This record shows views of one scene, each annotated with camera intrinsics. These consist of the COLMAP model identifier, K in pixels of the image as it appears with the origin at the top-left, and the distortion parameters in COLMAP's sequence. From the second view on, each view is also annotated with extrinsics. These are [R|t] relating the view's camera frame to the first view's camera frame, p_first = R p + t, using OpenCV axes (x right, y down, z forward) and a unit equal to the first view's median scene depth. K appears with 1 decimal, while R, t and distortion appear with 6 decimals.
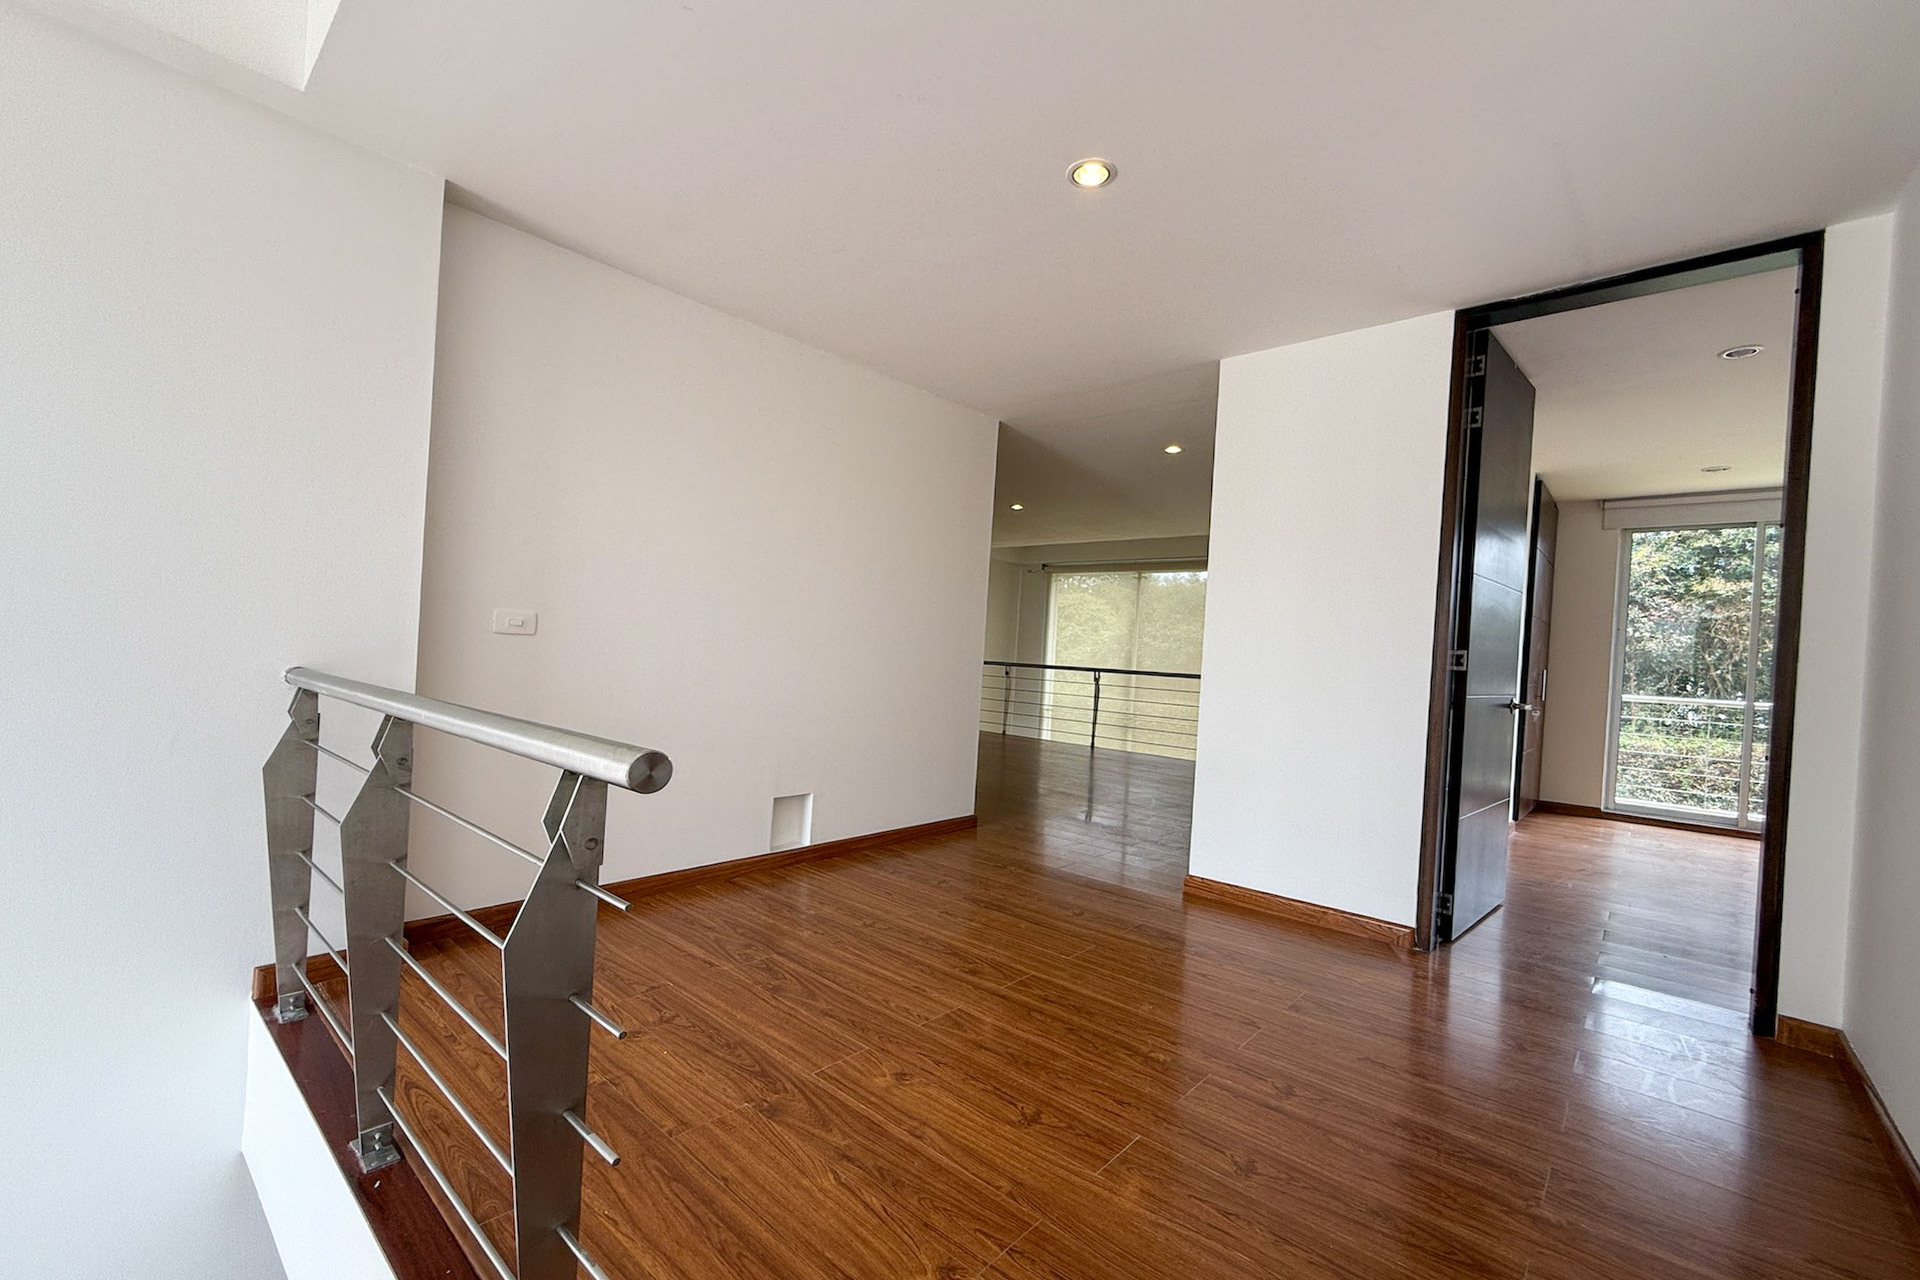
lens RADIAL K [[790.7, 0, 960.1], [0, 790.7, 649.8], [0, 0, 1]] dist [0.000395, -0.001317]
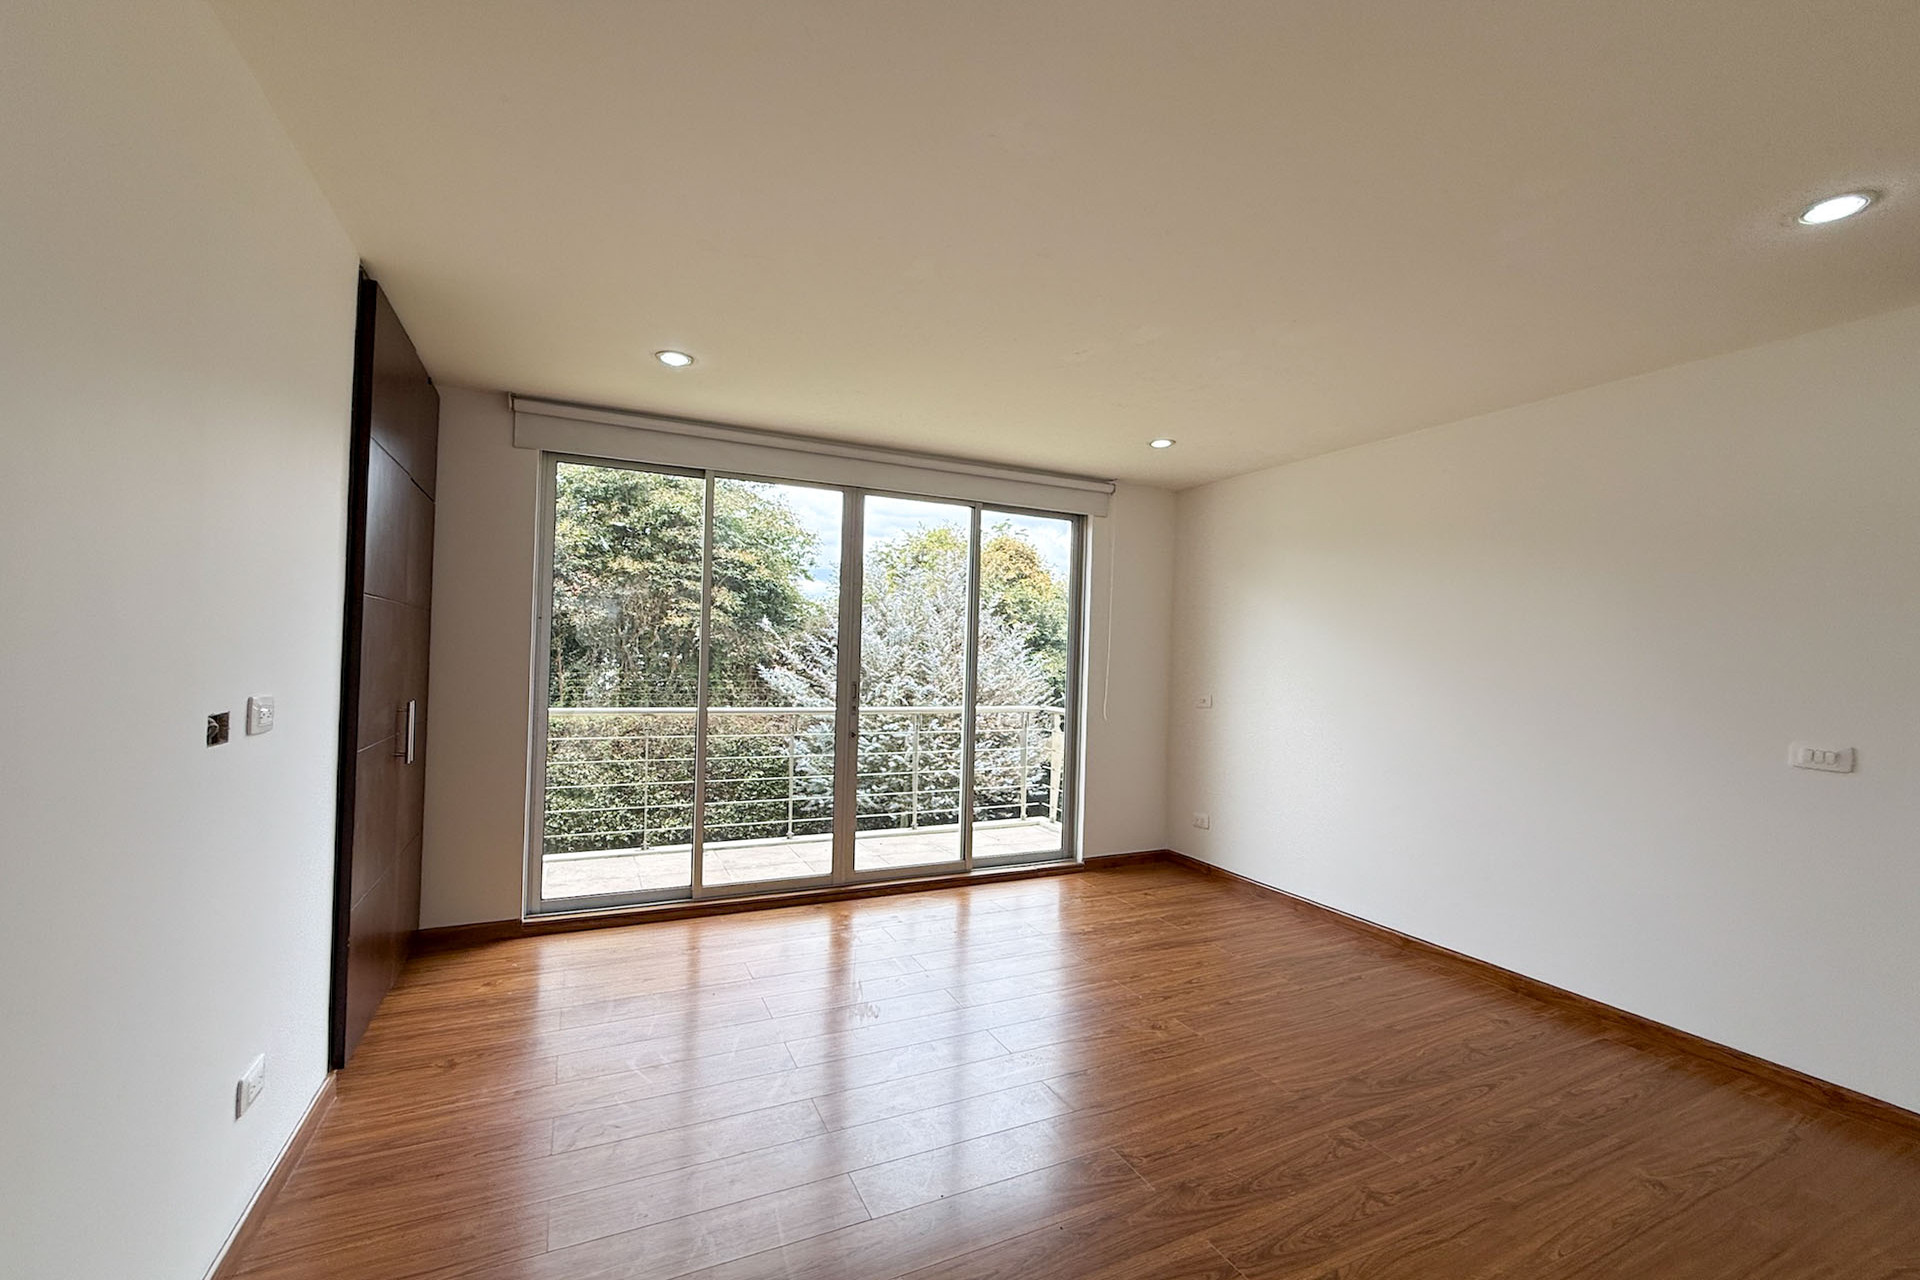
lens RADIAL K [[790.7, 0, 961.3], [0, 790.7, 664.4], [0, 0, 1]] dist [0.000395, -0.001317]
pose [[0.385486, -0.047982, 0.921465, 0.146430], [-0.009235, 0.998396, 0.055851, -0.009885], [-0.922667, -0.030040, 0.384425, 0.172695]]
